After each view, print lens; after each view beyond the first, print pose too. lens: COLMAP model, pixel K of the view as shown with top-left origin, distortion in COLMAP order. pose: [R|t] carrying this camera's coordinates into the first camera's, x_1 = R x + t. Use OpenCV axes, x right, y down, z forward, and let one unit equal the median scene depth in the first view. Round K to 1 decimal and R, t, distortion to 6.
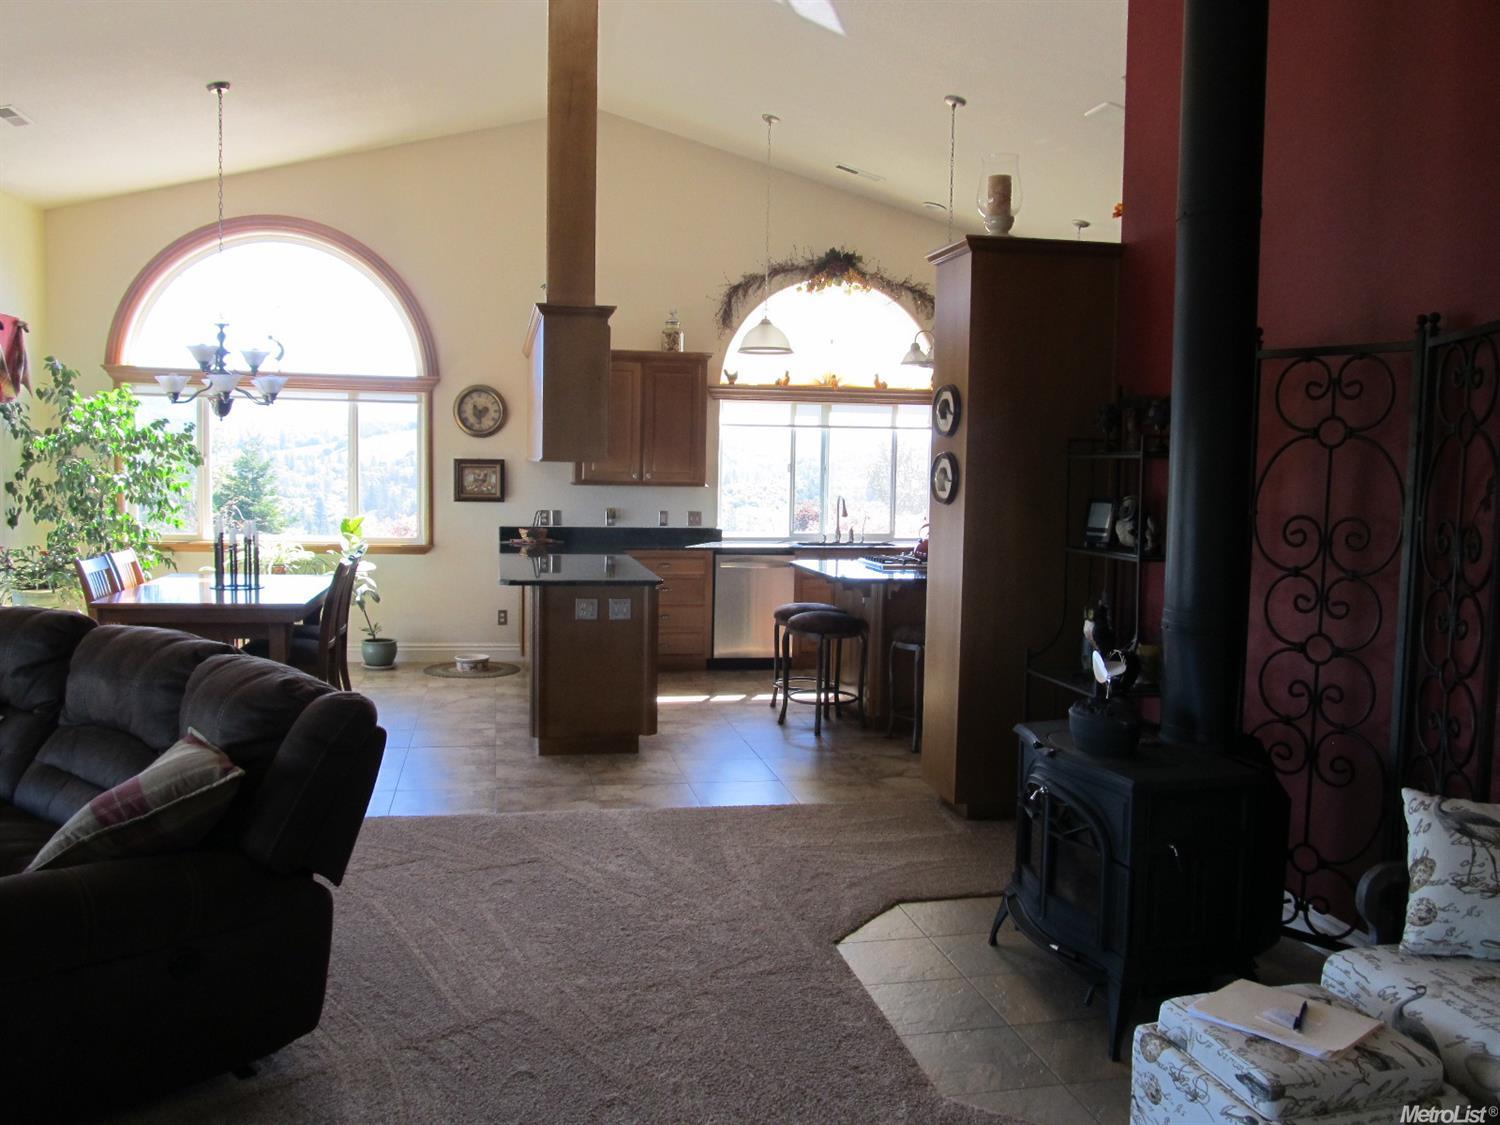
lens RADIAL K [[1226.1, 0, 750.7], [0, 1226.1, 579.0], [0, 0, 1]] dist [-0.046711, -0.006230]
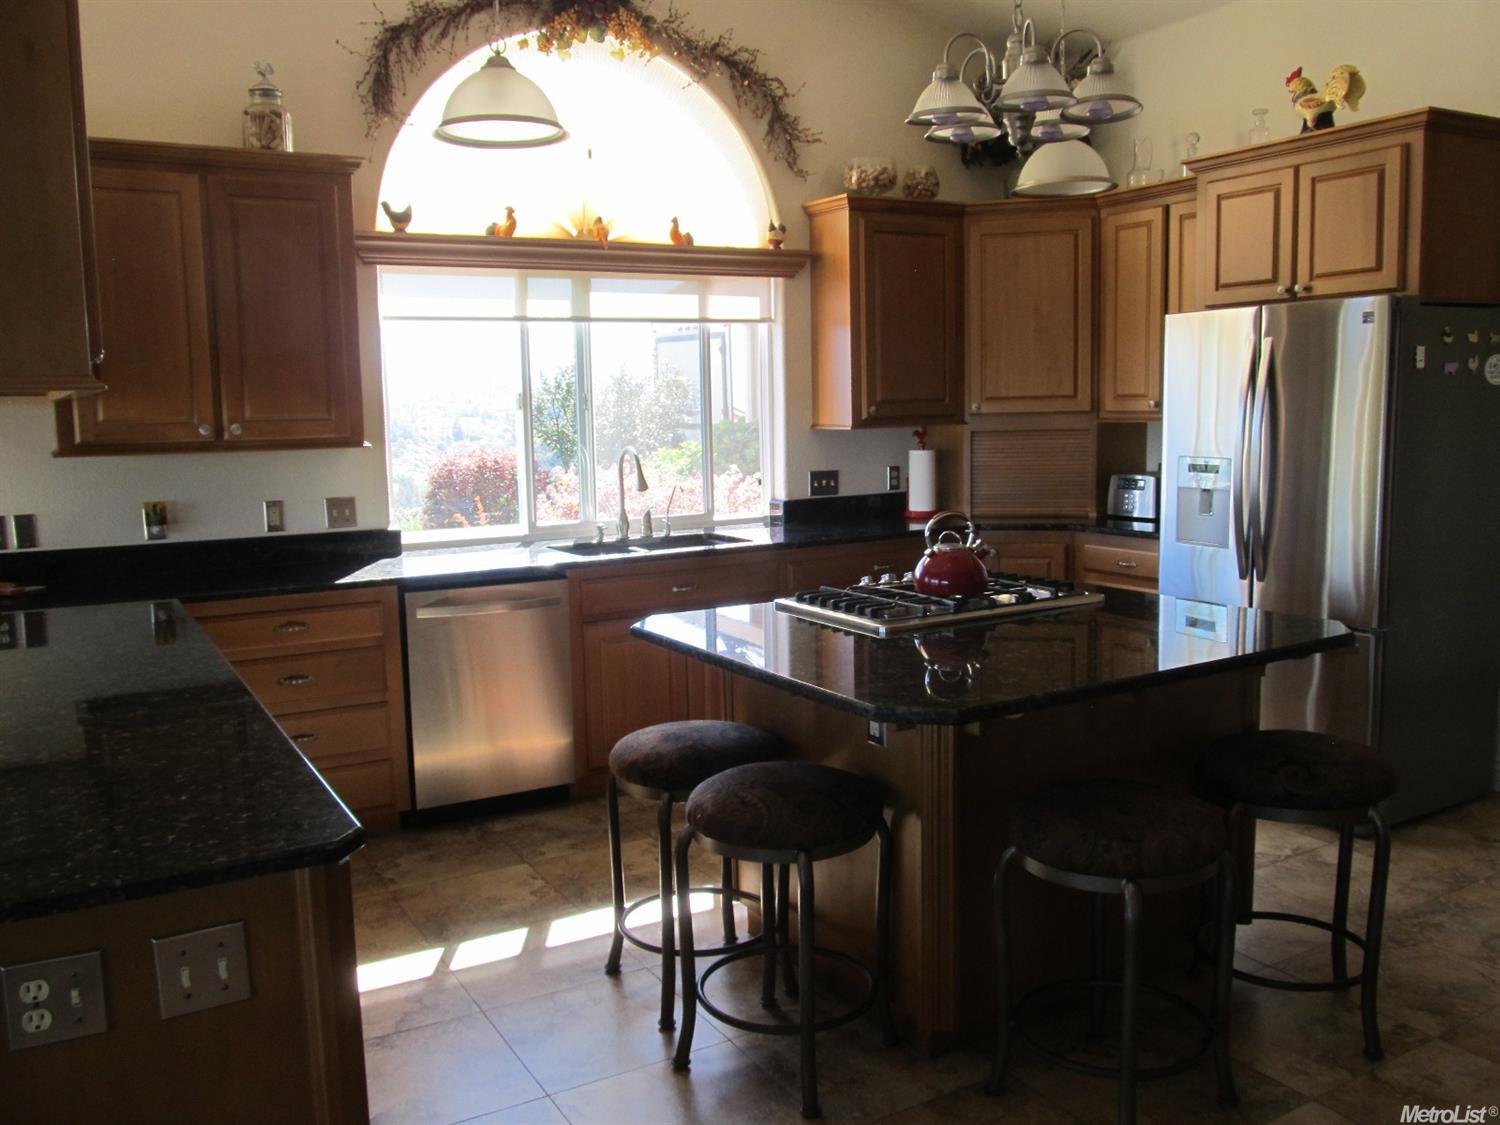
lens RADIAL K [[1226.1, 0, 741.6], [0, 1226.1, 575.6], [0, 0, 1]] dist [-0.046711, -0.006230]
pose [[0.946943, -0.078983, 0.311545, -0.050120], [0.063998, 0.996260, 0.058050, -0.043778], [-0.314964, -0.035032, 0.948457, 0.508741]]
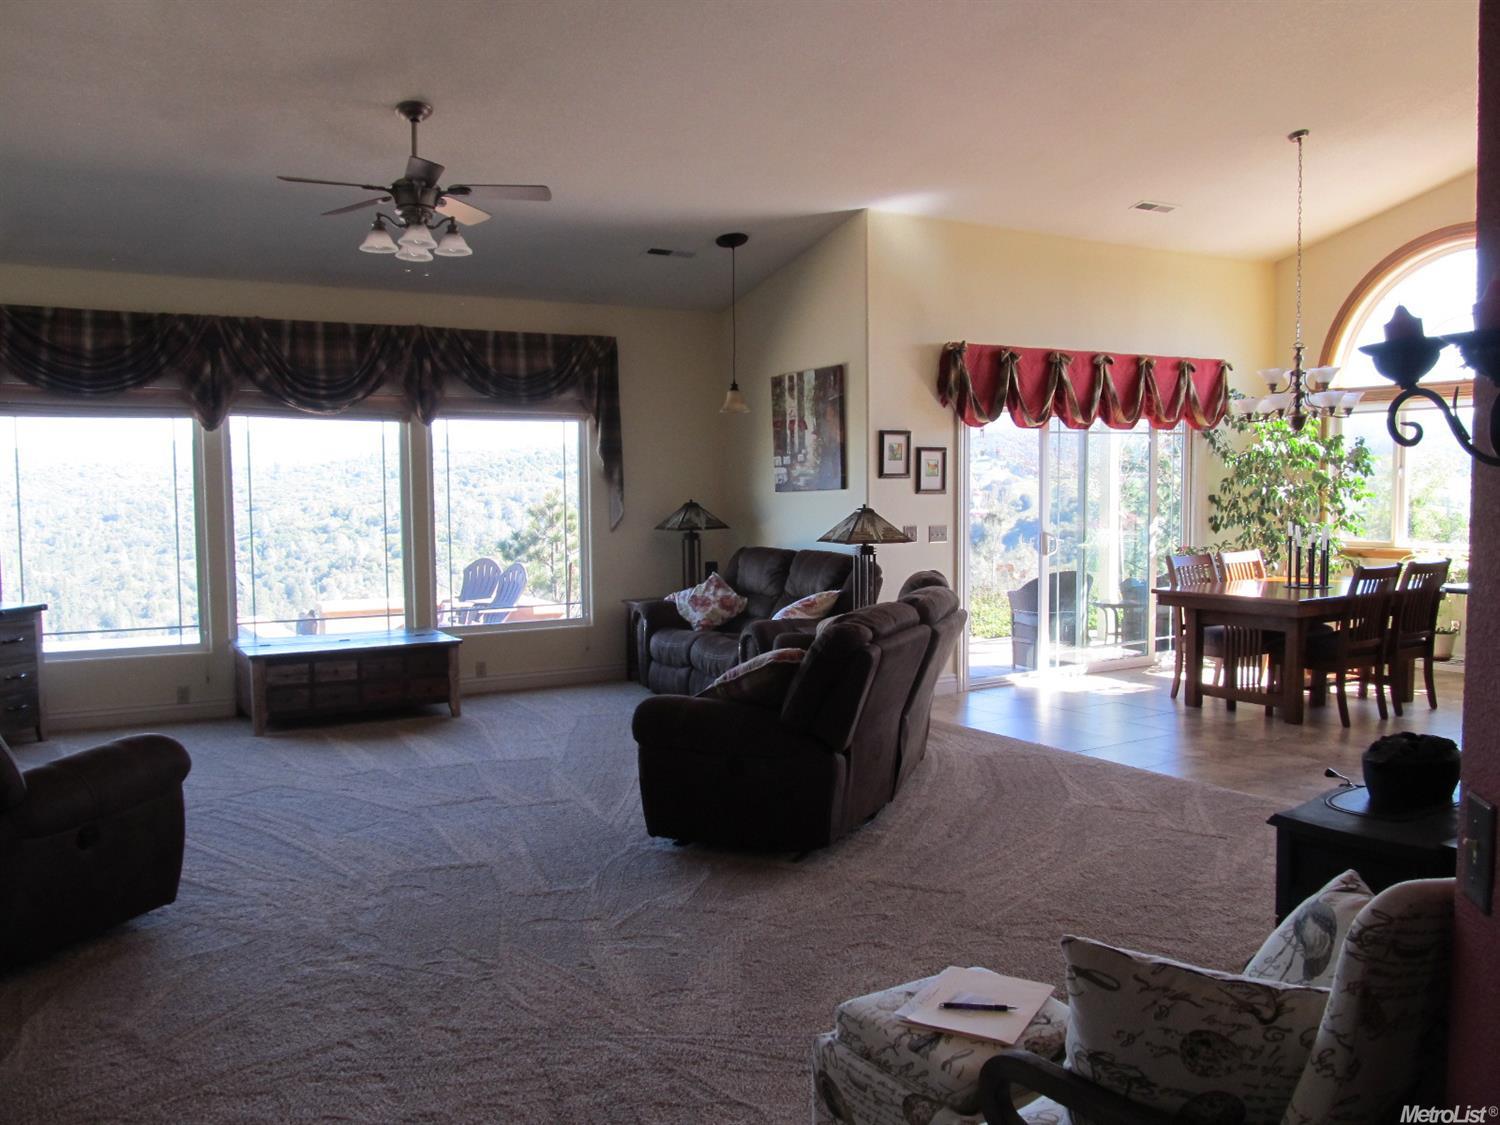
lens RADIAL K [[1226.1, 0, 761.2], [0, 1226.1, 569.0], [0, 0, 1]] dist [-0.046711, -0.006230]
pose [[0.335281, 0.033179, -0.941534, 0.338192], [-0.059818, 0.998113, 0.013871, 0.004295], [0.940217, 0.051670, 0.336632, 0.130660]]
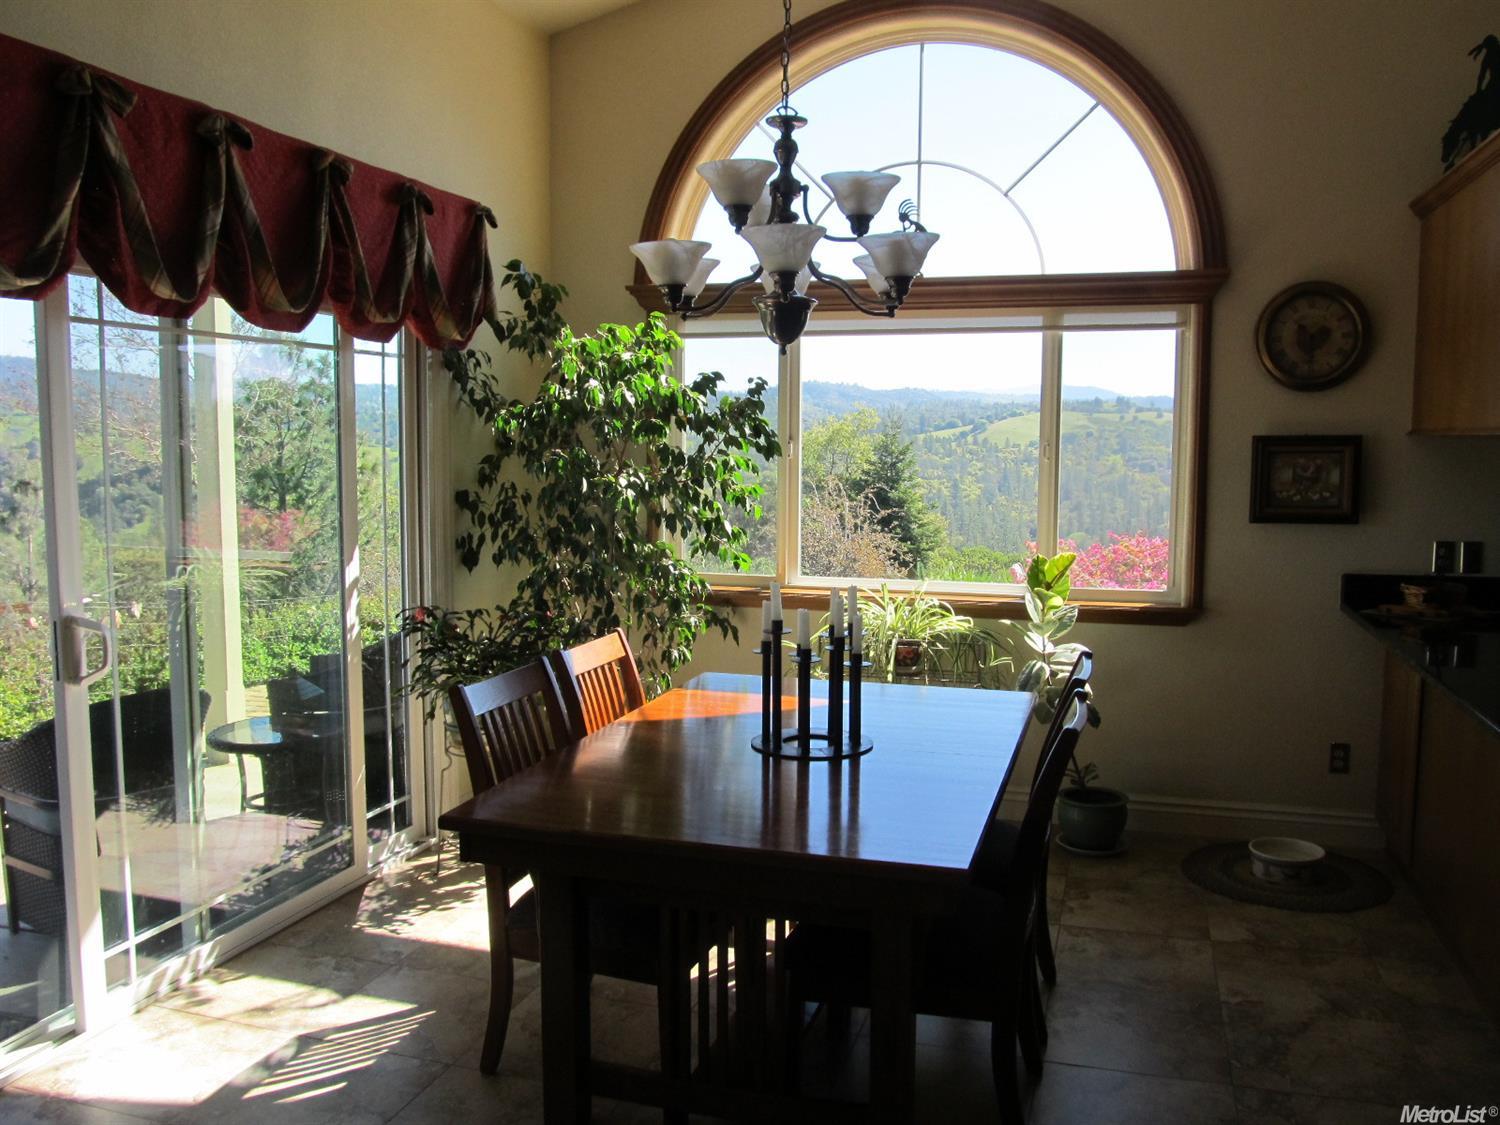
lens RADIAL K [[1226.1, 0, 738.7], [0, 1226.1, 571.6], [0, 0, 1]] dist [-0.046711, -0.006230]
pose [[0.870771, 0.029667, -0.490793, -0.180622], [-0.024938, 0.999558, 0.016175, -0.046304], [0.491056, -0.001845, 0.871126, 0.470202]]
